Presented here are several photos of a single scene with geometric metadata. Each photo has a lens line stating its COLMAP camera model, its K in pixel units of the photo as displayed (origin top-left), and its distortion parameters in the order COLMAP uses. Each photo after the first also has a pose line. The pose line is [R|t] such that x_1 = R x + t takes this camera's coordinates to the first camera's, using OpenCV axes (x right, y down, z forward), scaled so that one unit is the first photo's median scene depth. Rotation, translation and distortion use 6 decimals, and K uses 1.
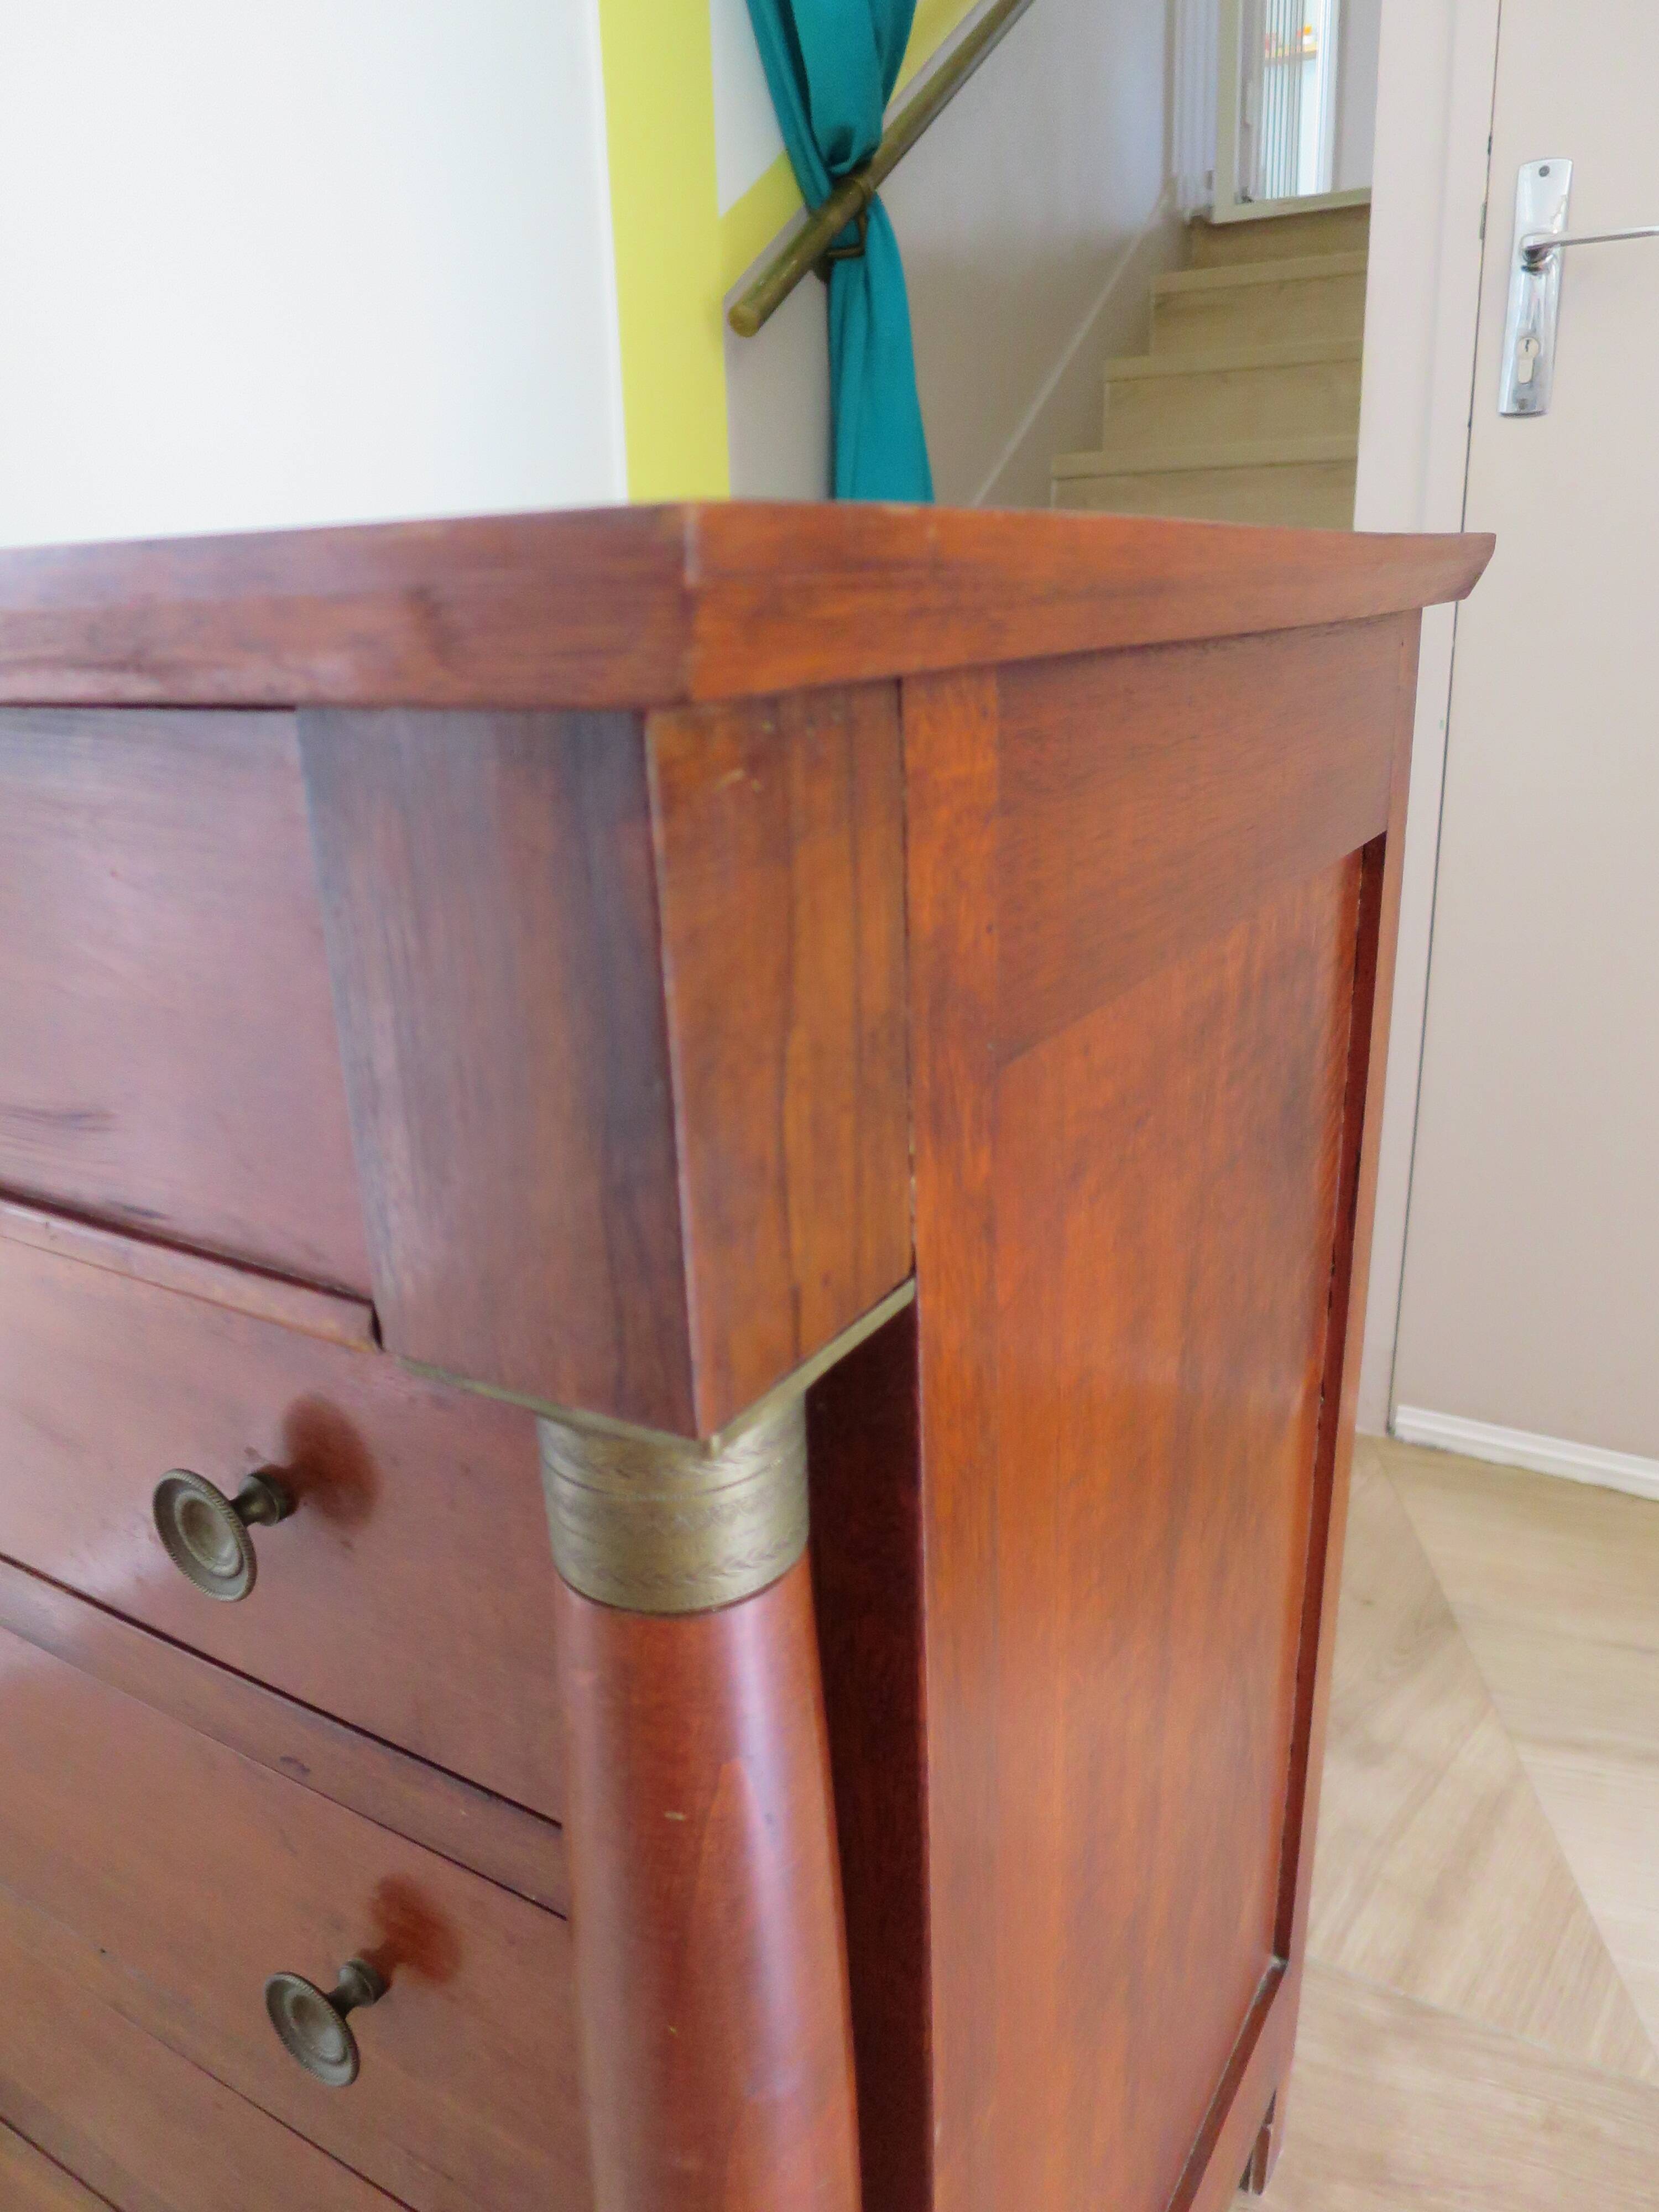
lens RADIAL K [[1599.7, 0, 831.7], [0, 1599.7, 1103.3], [0, 0, 1]] dist [-0.046834, 0.008908]
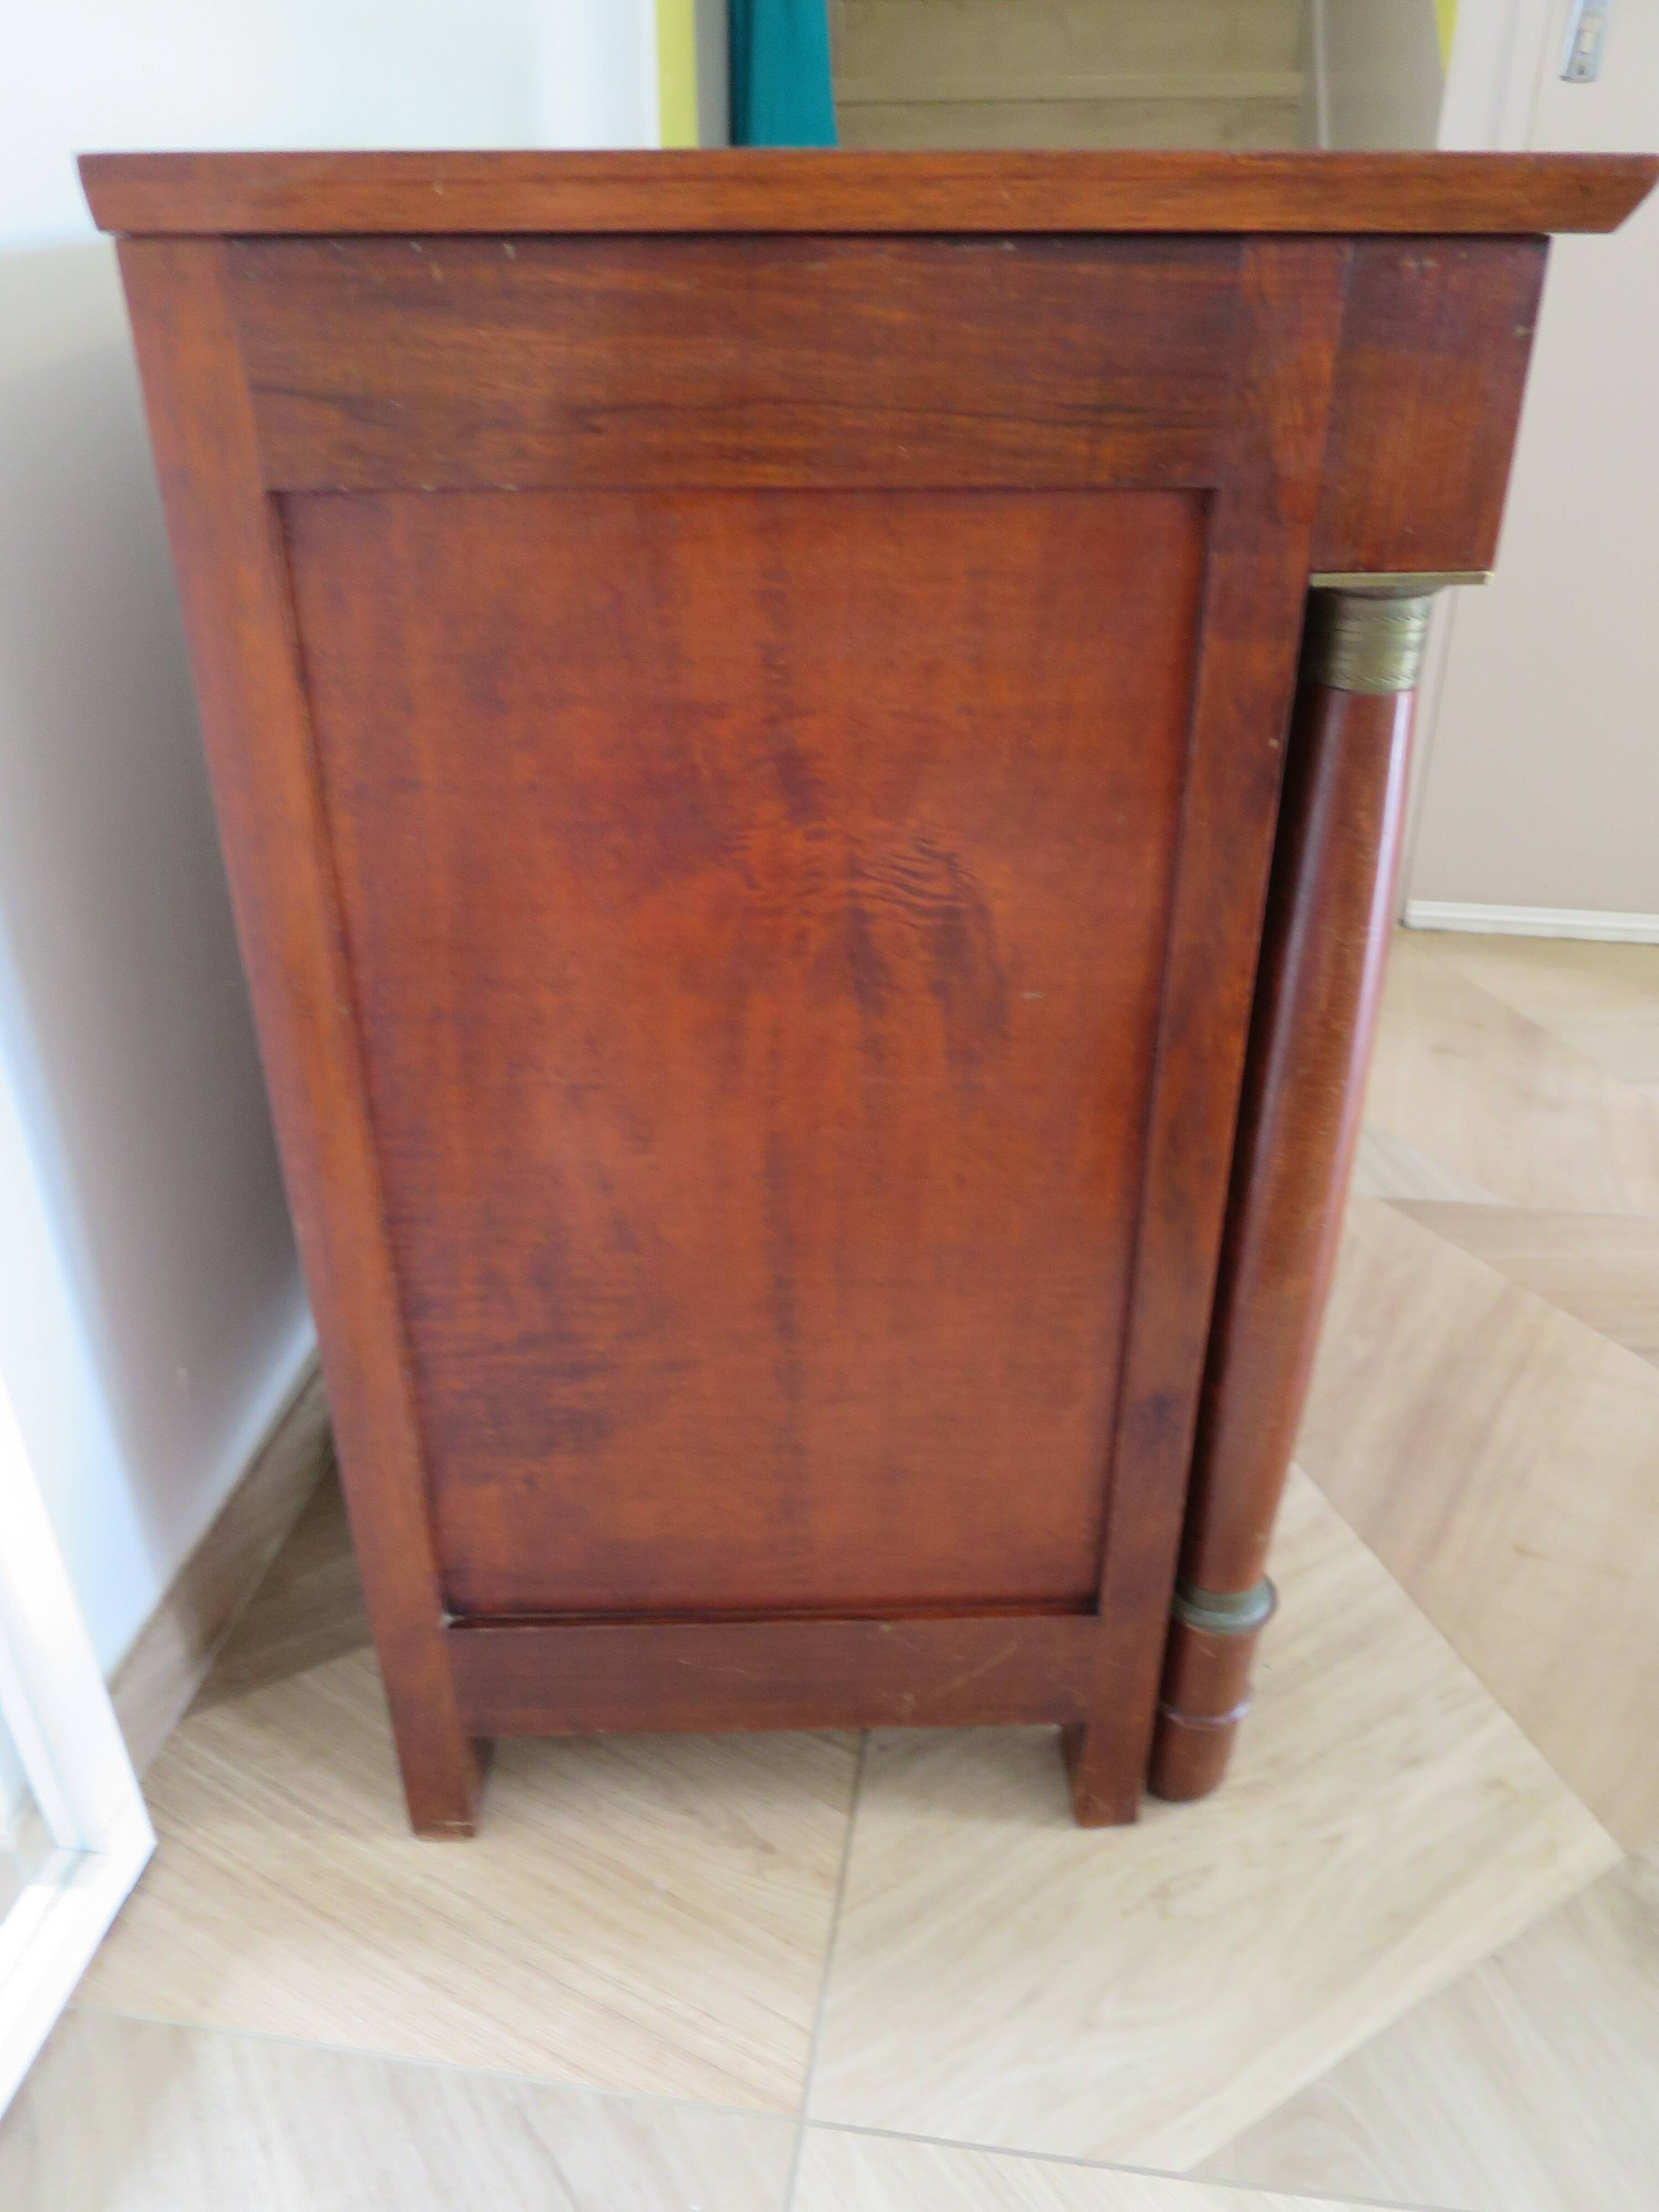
lens RADIAL K [[1650.9, 0, 824.9], [0, 1650.9, 1112.6], [0, 0, 1]] dist [-0.046800, 0.019483]
pose [[0.926736, -0.158635, 0.340581, -1.451094], [0.095055, 0.975996, 0.195948, 0.131087], [-0.363490, -0.149218, 0.919570, -0.203343]]
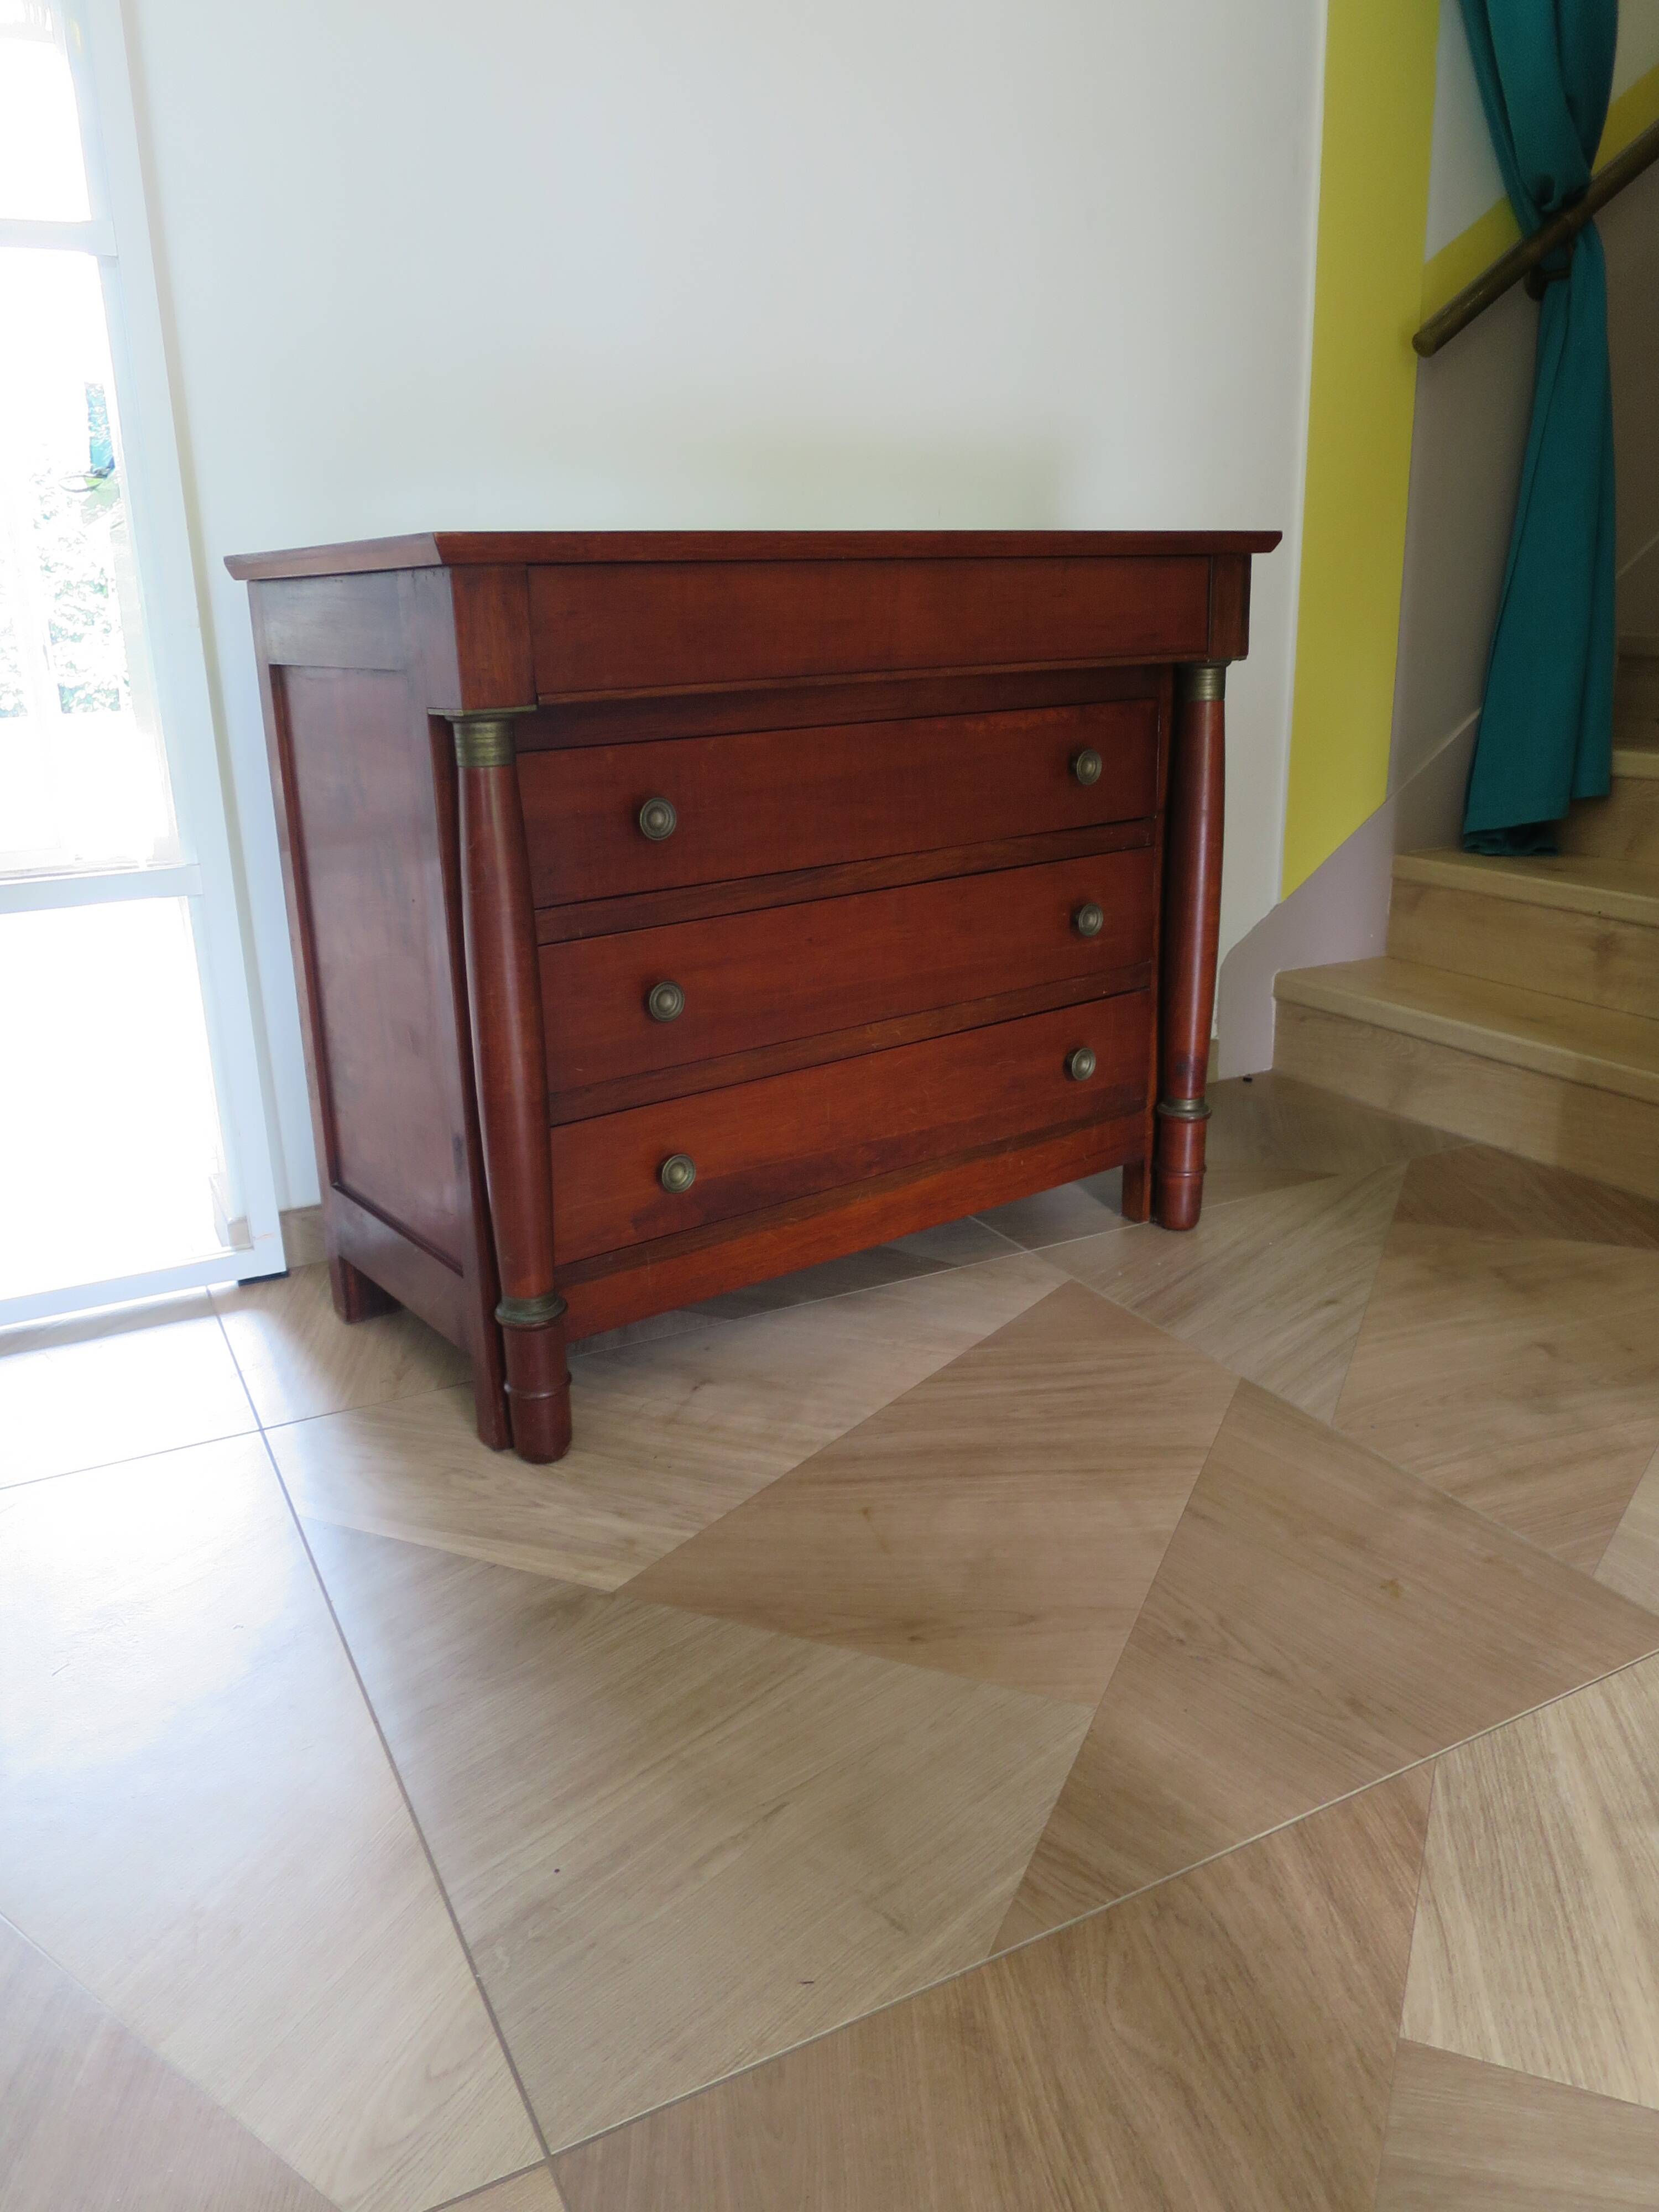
lens RADIAL K [[1650.9, 0, 825.3], [0, 1650.9, 1118.7], [0, 0, 1]] dist [-0.046800, 0.019483]
pose [[0.844294, 0.168998, -0.508534, 0.931960], [-0.168105, 0.984594, 0.048107, 0.389159], [0.508830, 0.044871, 0.859697, -0.988971]]
